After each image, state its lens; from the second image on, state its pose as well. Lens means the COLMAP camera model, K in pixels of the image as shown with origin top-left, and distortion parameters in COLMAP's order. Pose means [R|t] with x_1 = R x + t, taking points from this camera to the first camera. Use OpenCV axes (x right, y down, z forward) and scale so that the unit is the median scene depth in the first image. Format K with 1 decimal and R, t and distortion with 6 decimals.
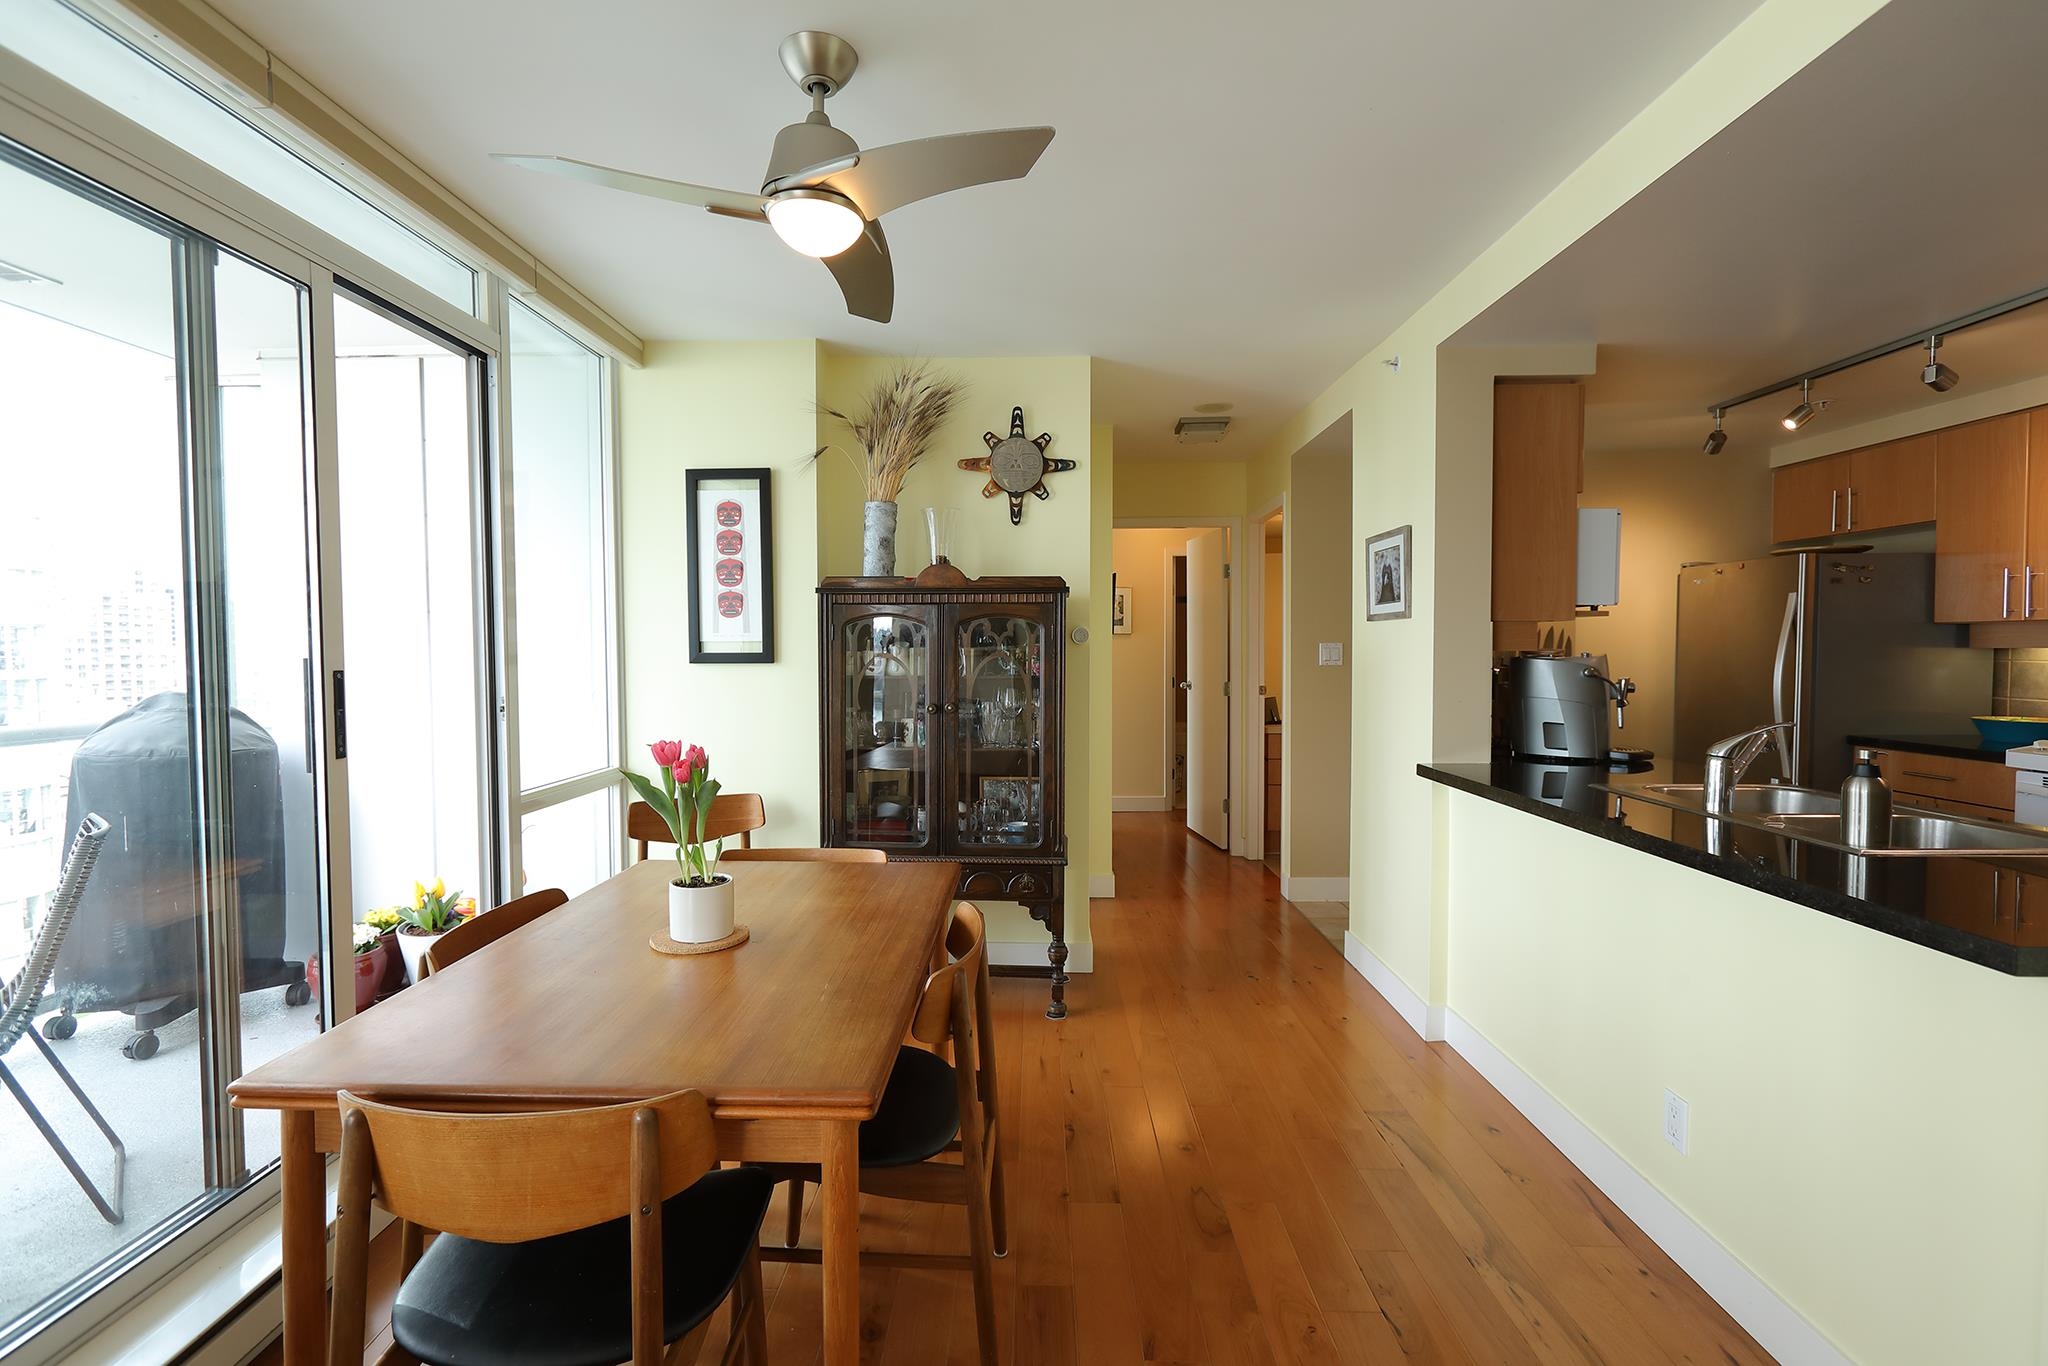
lens RADIAL K [[912.9, 0, 1021.5], [0, 912.9, 679.6], [0, 0, 1]] dist [-0.000431, -0.000195]
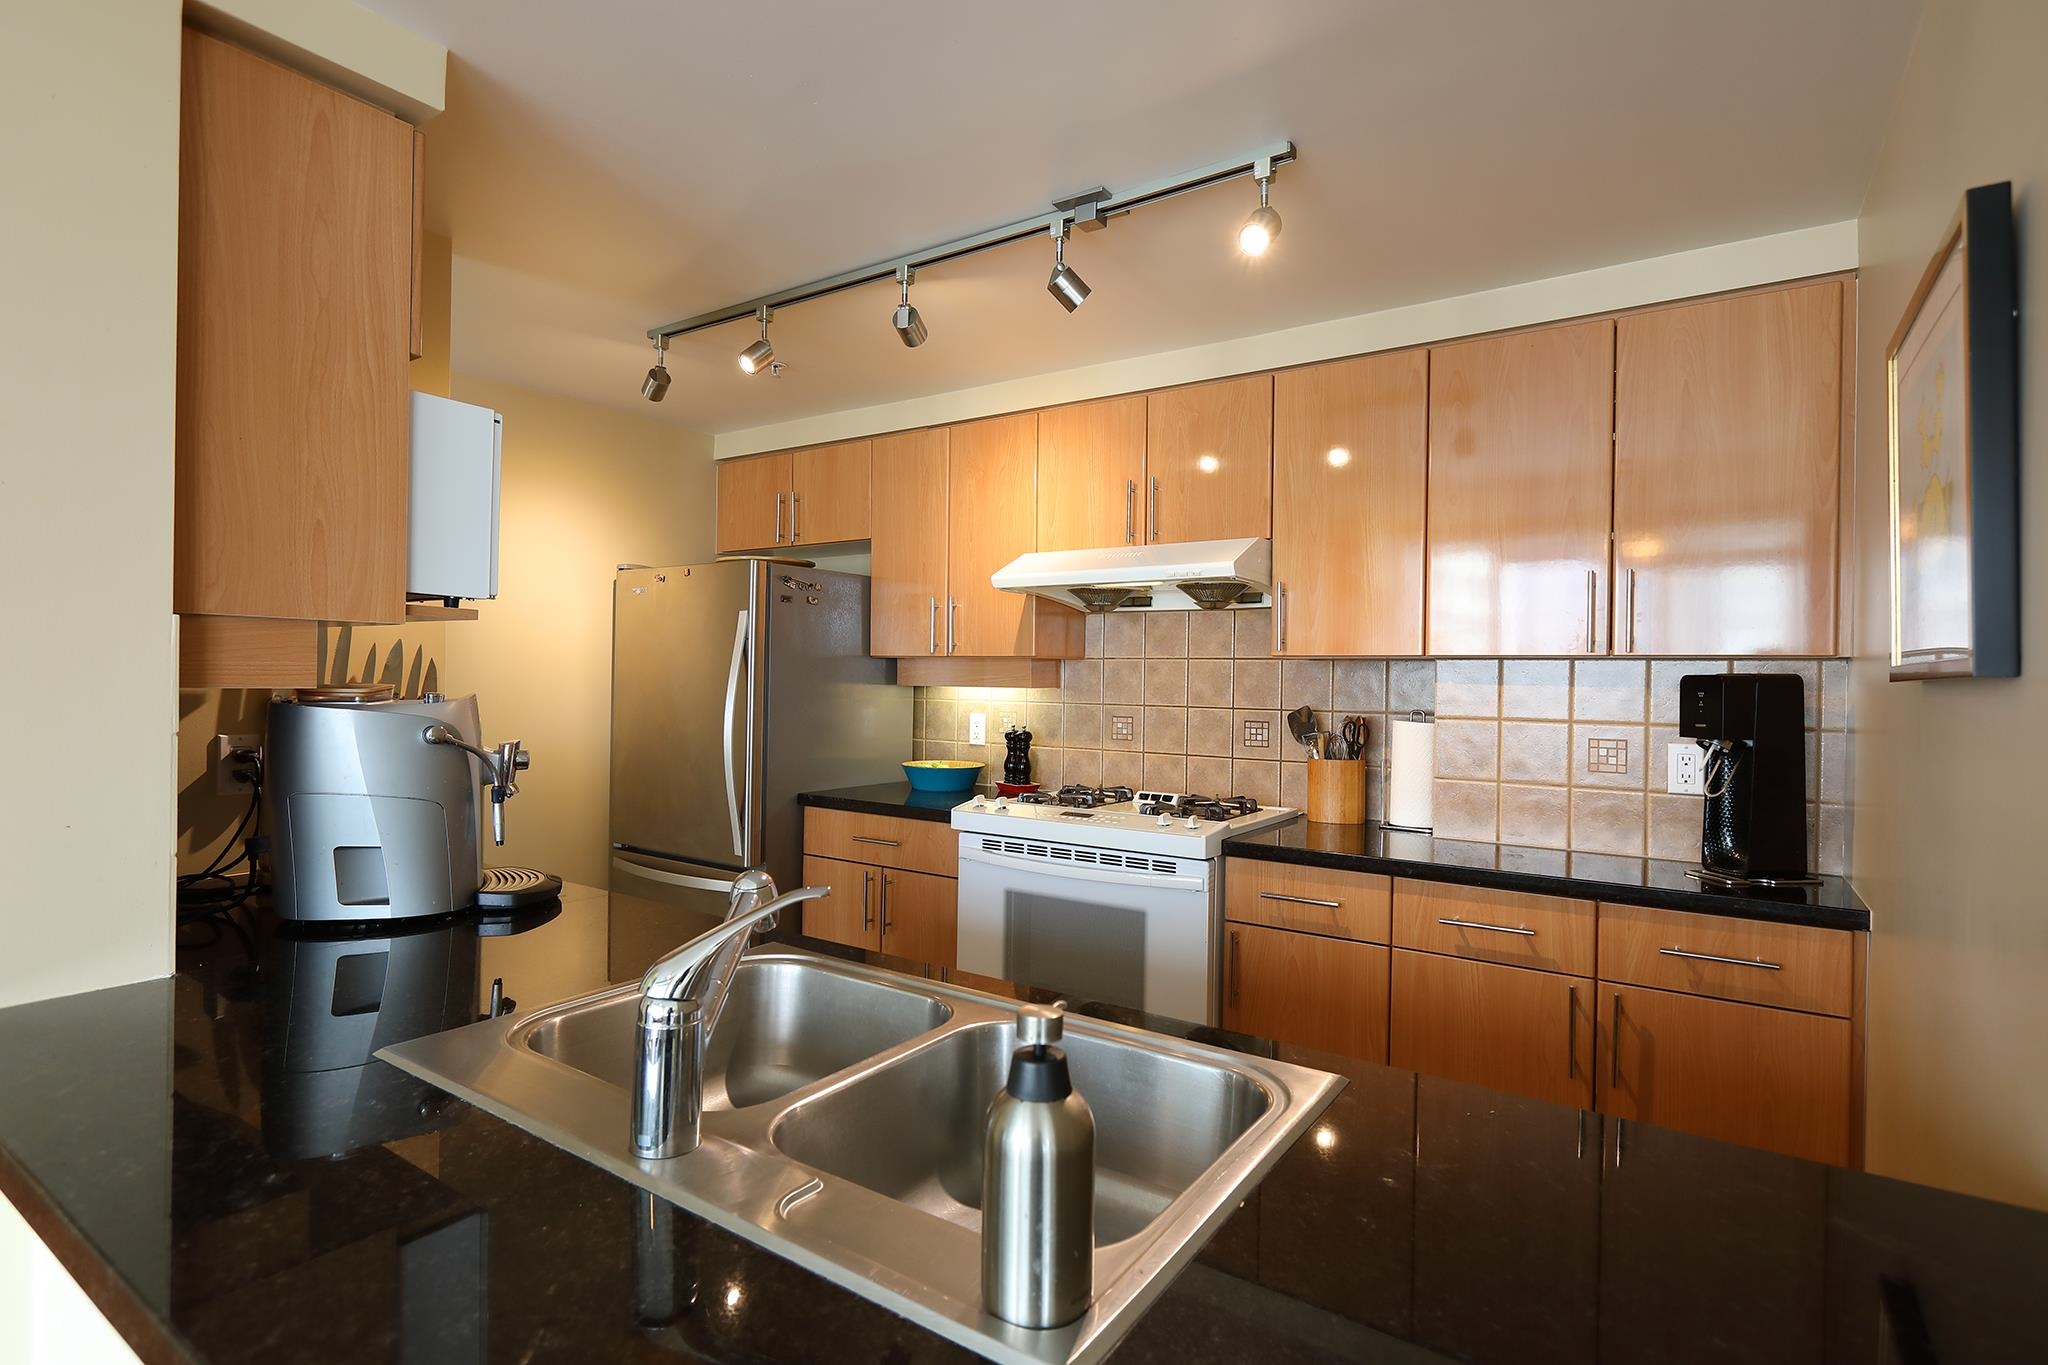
lens RADIAL K [[1029.5, 0, 1021.1], [0, 1029.5, 681.7], [0, 0, 1]] dist [0.001643, 0.000256]
pose [[0.549249, 0.010984, 0.835586, 0.308515], [0.010855, 0.999735, -0.020277, -0.019511], [-0.835588, 0.020208, 0.548985, 0.406010]]
